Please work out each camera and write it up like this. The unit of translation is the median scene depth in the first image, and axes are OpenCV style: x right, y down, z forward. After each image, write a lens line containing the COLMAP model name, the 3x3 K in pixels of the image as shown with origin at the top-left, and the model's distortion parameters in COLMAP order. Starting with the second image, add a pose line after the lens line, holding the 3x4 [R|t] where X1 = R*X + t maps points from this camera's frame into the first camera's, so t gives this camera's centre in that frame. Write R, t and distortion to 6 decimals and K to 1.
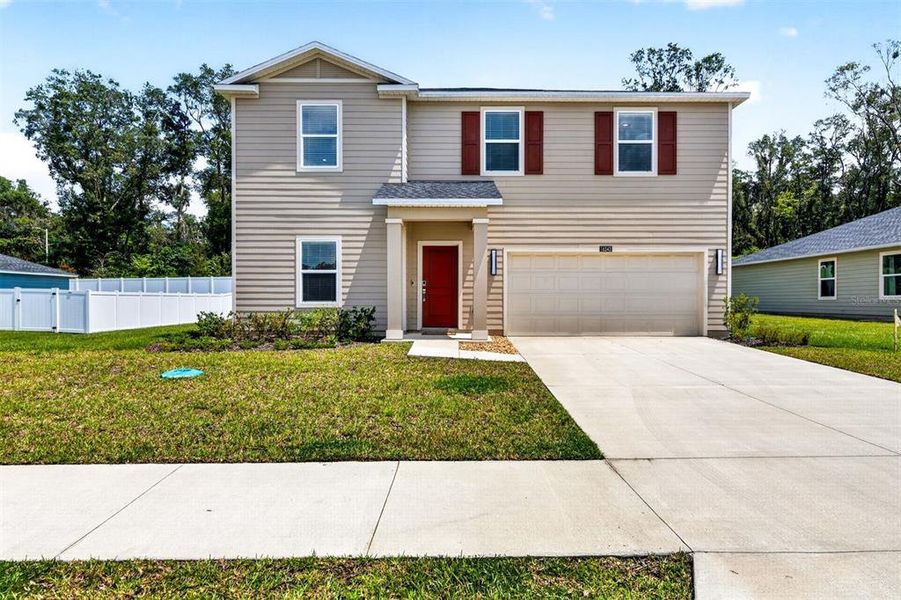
lens RADIAL K [[593.8, 0, 455.4], [0, 593.8, 309.0], [0, 0, 1]] dist [0.008024, 0.001599]
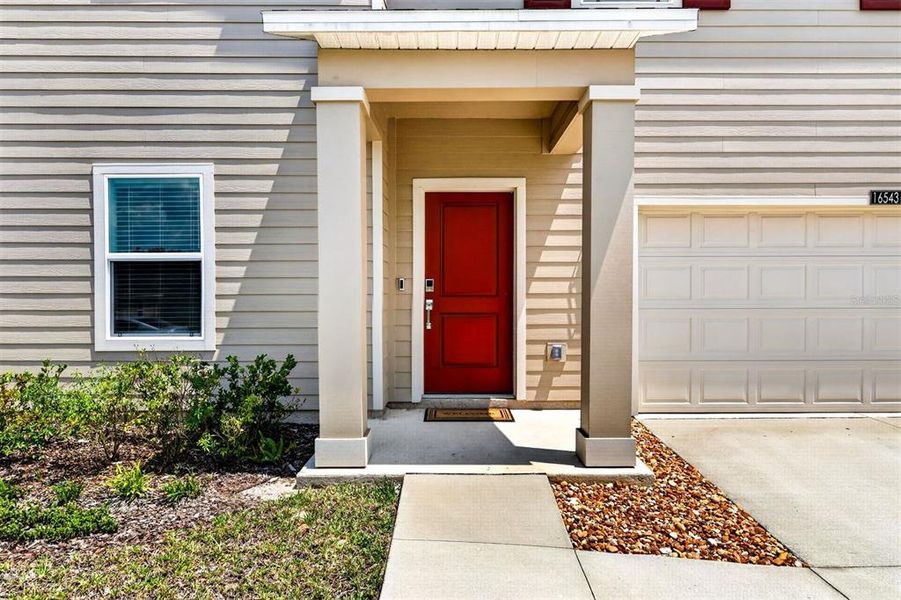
lens RADIAL K [[595.7, 0, 452.3], [0, 595.7, 295.7], [0, 0, 1]] dist [0.007687, 0.008701]
pose [[0.999987, -0.003112, 0.004069, -0.039266], [0.003108, 0.999995, 0.001001, -0.036863], [-0.004072, -0.000988, 0.999991, 0.603108]]
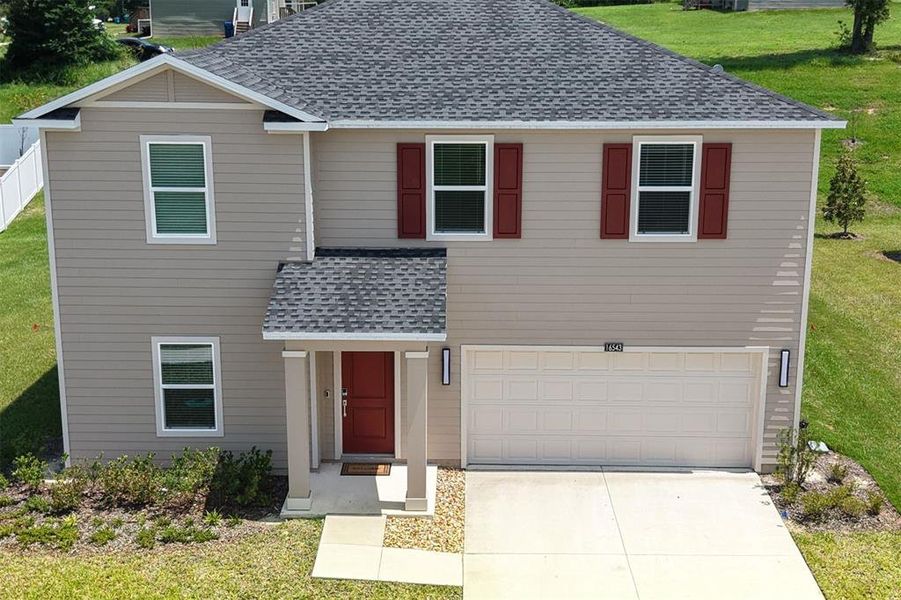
lens RADIAL K [[1210.6, 0, 448.4], [0, 1210.6, 292.4], [0, 0, 1]] dist [0.155513, 0.000000]
pose [[0.999881, 0.003371, -0.015069, 0.087563], [0.000222, 0.972638, 0.232326, -0.483121], [0.015440, -0.232302, 0.972521, -0.324344]]
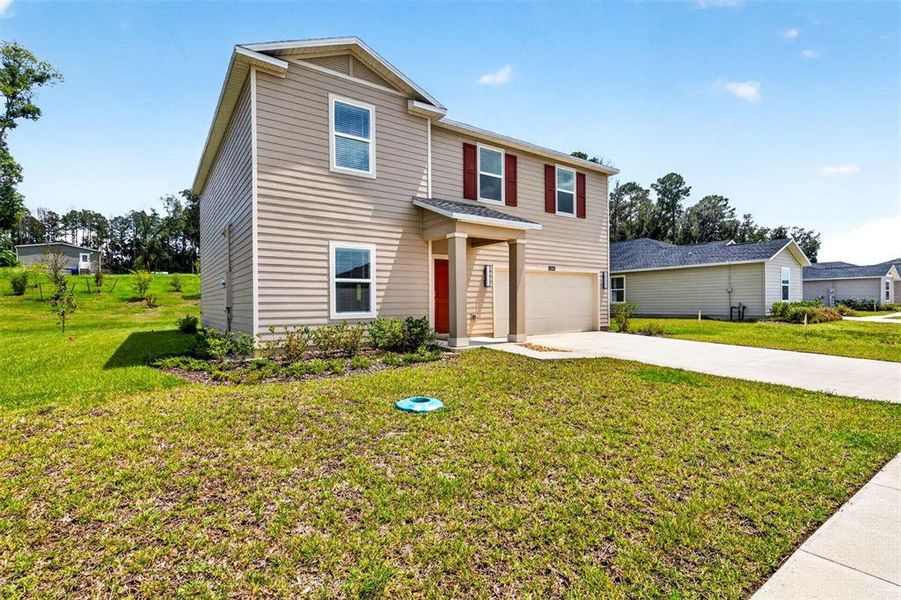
lens RADIAL K [[428.6, 0, 452.9], [0, 428.6, 305.1], [0, 0, 1]] dist [0.003080, -0.001877]
pose [[0.817595, -0.009545, 0.575715, -0.483407], [0.011372, 0.999935, 0.000427, -0.021849], [-0.575682, 0.006198, 0.817650, 0.344721]]
